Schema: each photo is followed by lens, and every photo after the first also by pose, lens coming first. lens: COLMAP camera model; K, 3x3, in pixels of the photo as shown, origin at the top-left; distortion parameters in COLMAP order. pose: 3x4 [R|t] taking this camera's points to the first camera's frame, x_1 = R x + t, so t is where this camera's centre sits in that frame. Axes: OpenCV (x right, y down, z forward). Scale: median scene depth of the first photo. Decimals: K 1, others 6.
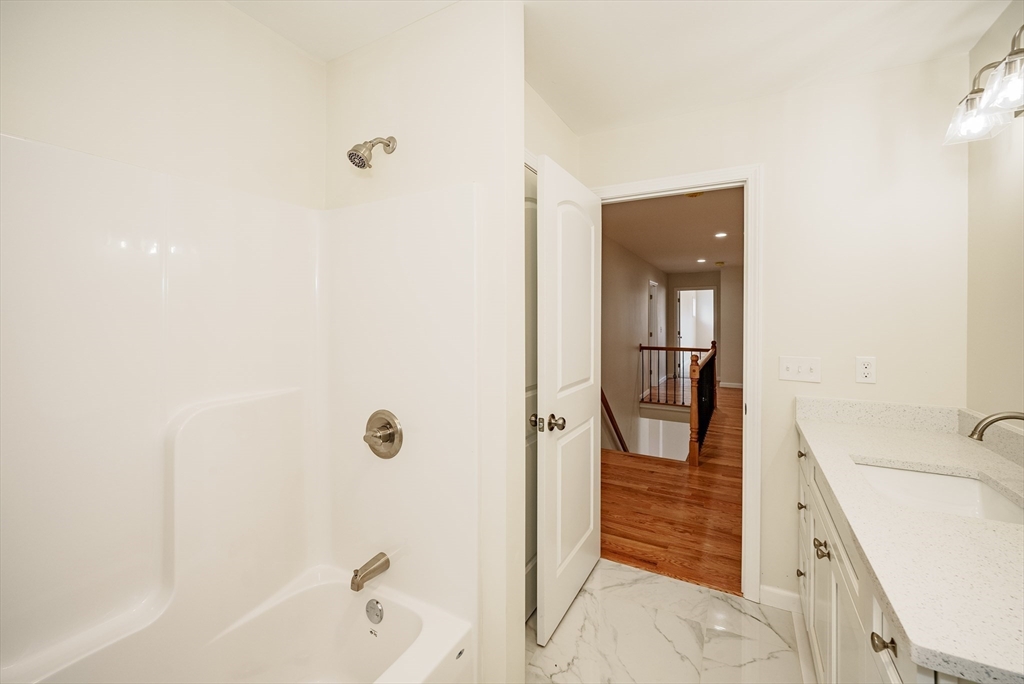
lens RADIAL K [[421.5, 0, 523.9], [0, 421.5, 338.8], [0, 0, 1]] dist [-0.000708, -0.000155]
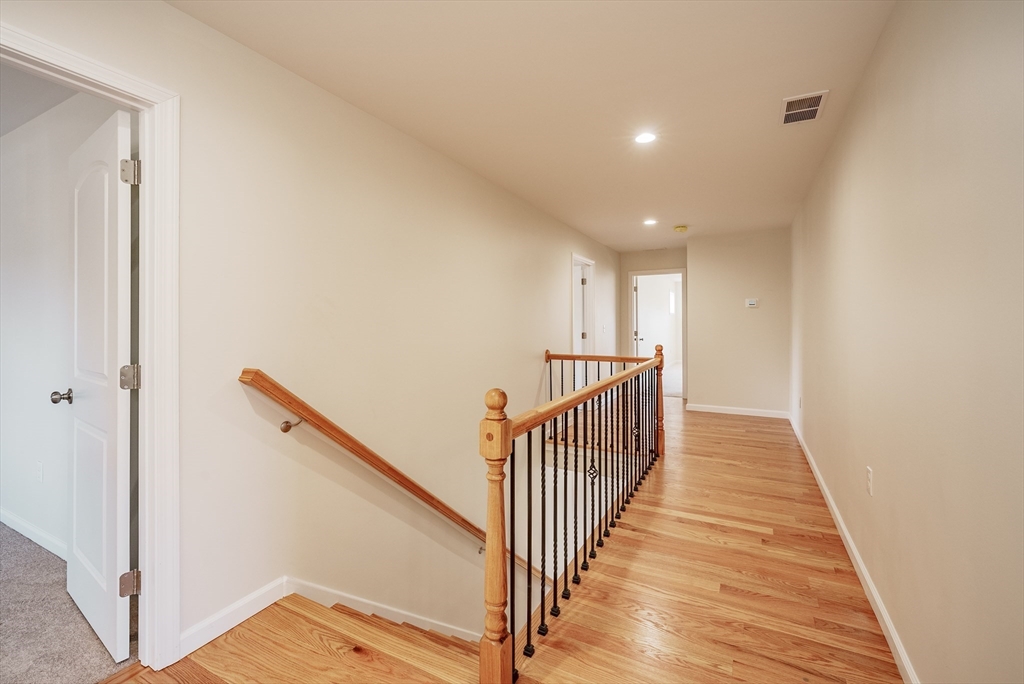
lens RADIAL K [[421.5, 0, 523.9], [0, 421.5, 338.8], [0, 0, 1]] dist [-0.000708, -0.000155]
pose [[0.999705, -0.001574, -0.024225, 0.226000], [0.001176, 0.999865, -0.016402, 0.004701], [0.024248, 0.016369, 0.999572, 0.326061]]
